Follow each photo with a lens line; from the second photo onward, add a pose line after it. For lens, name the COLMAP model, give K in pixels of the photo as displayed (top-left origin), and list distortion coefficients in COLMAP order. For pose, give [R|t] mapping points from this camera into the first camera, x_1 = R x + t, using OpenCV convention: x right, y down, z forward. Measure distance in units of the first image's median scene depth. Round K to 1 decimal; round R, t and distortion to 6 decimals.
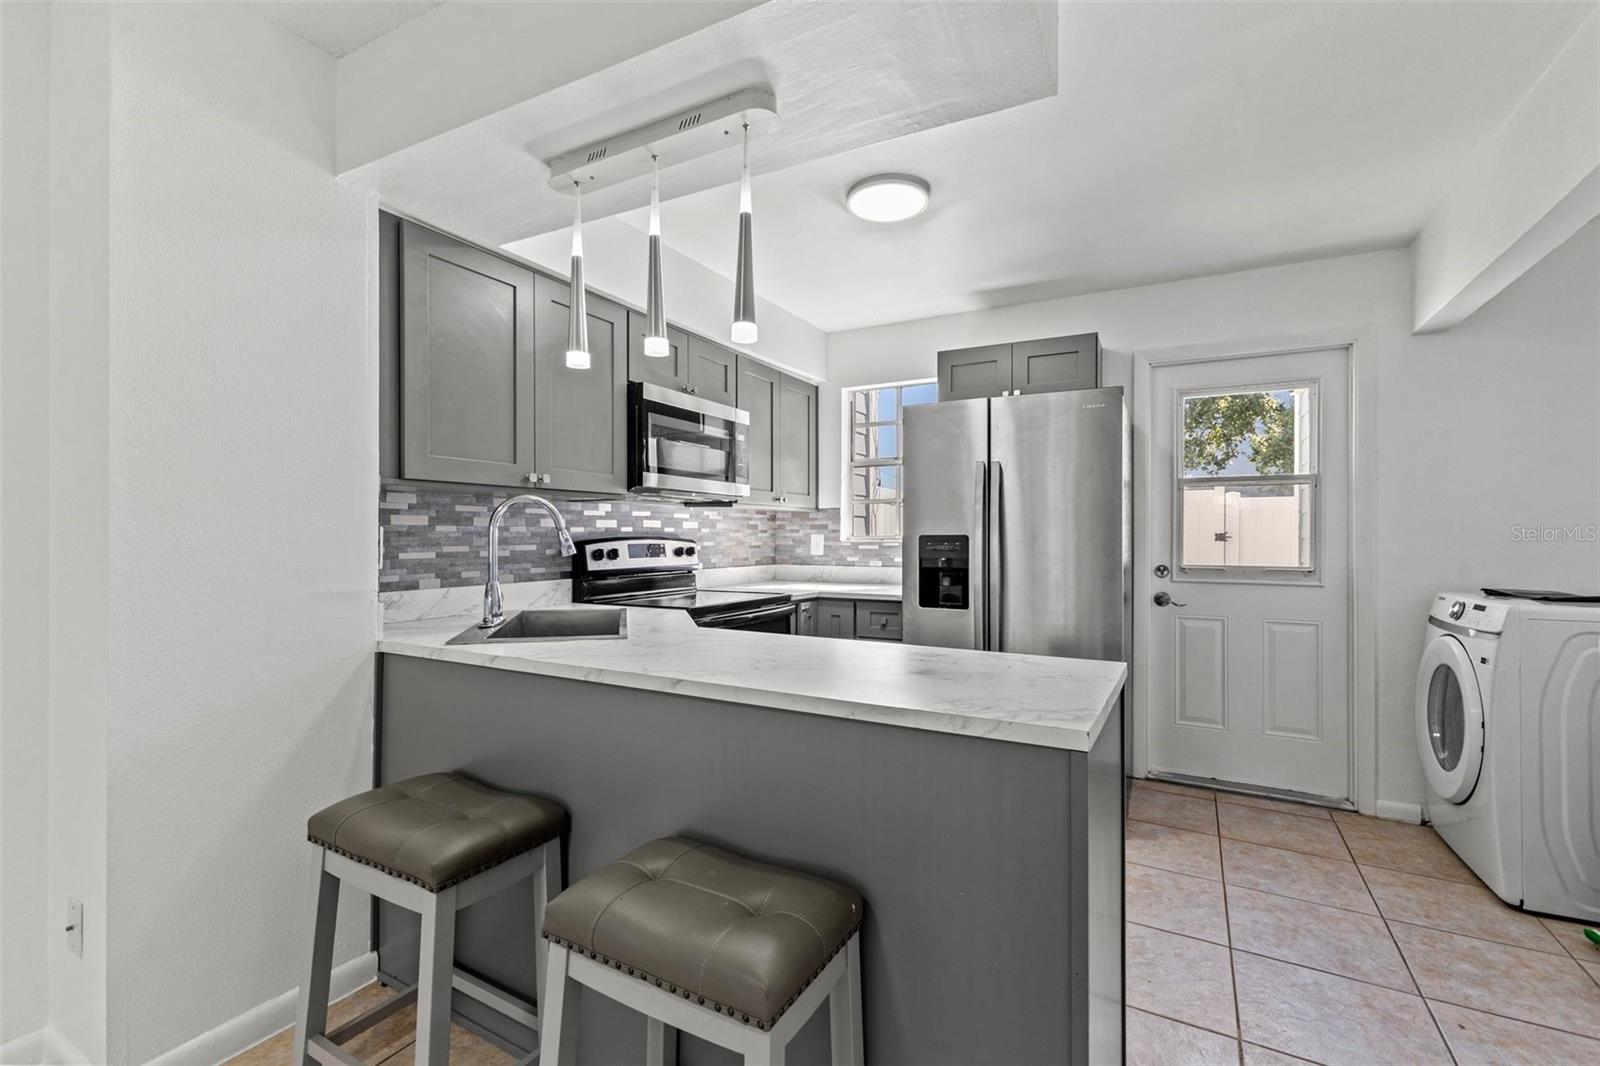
lens RADIAL K [[693.4, 0, 804.4], [0, 693.4, 534.9], [0, 0, 1]] dist [0.009168, -0.001633]
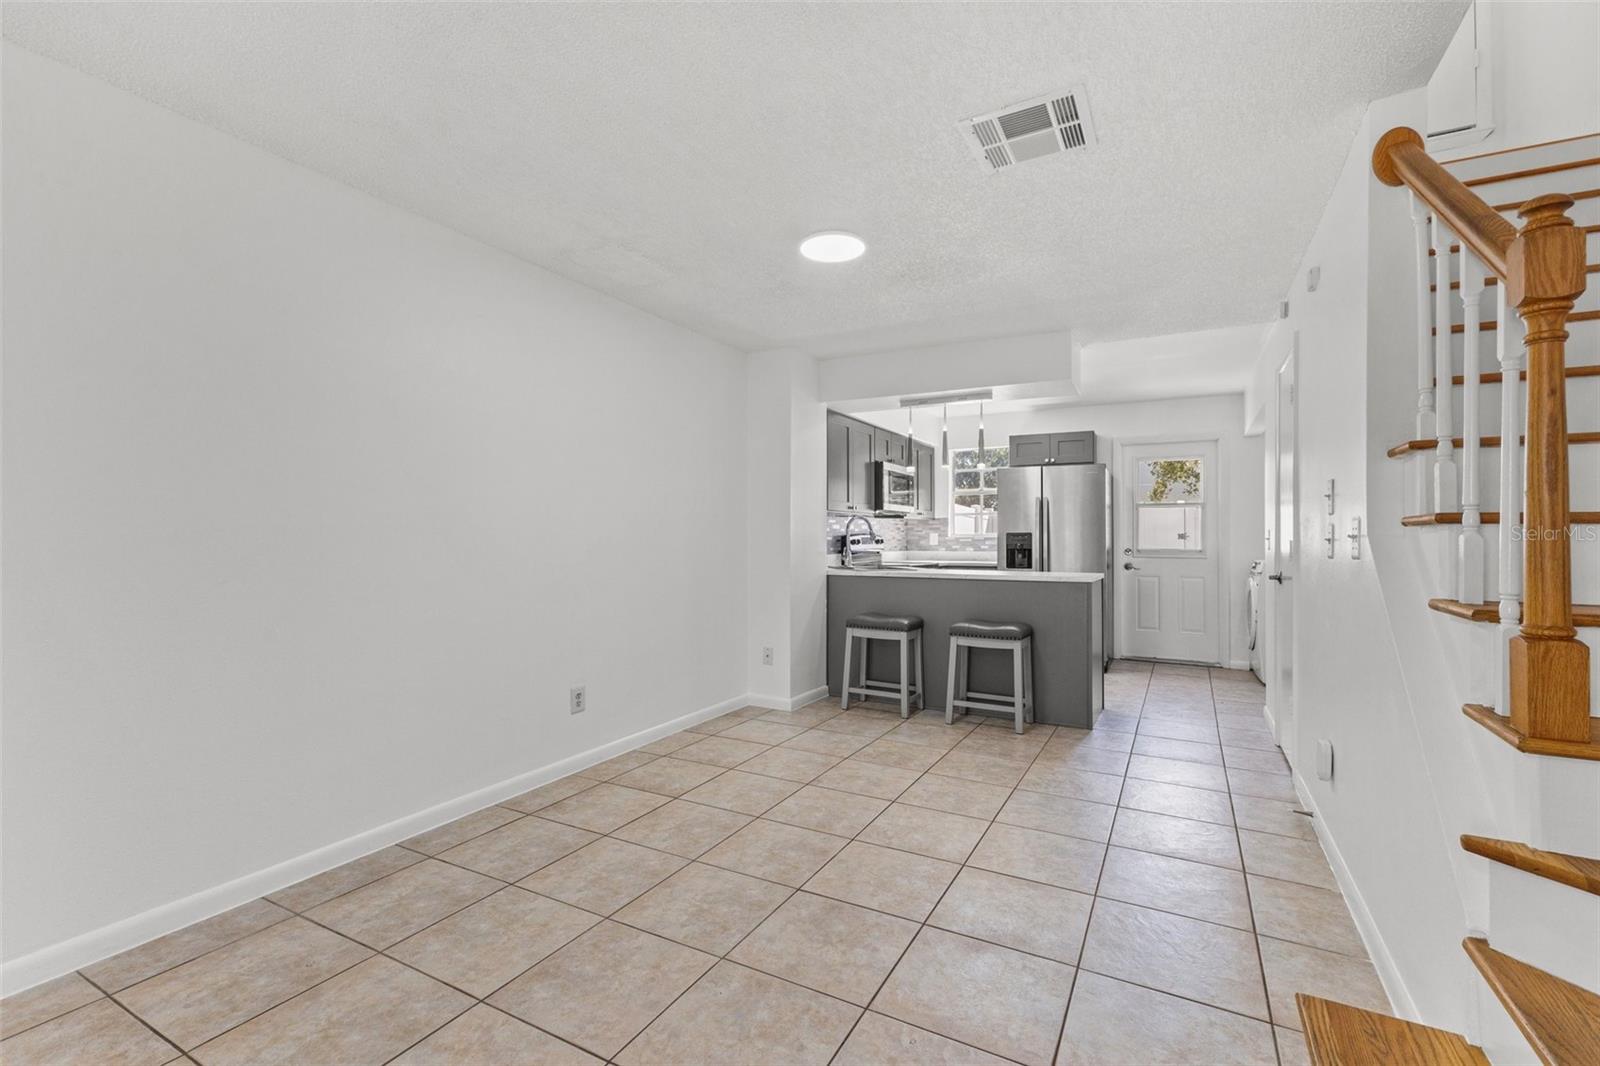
lens RADIAL K [[693.4, 0, 802.7], [0, 693.4, 526.4], [0, 0, 1]] dist [0.009168, -0.001633]
pose [[1.000000, 0.000102, -0.000217, -0.450910], [-0.000106, 0.999869, -0.016197, 0.015465], [0.000215, 0.016197, 0.999869, -1.078476]]
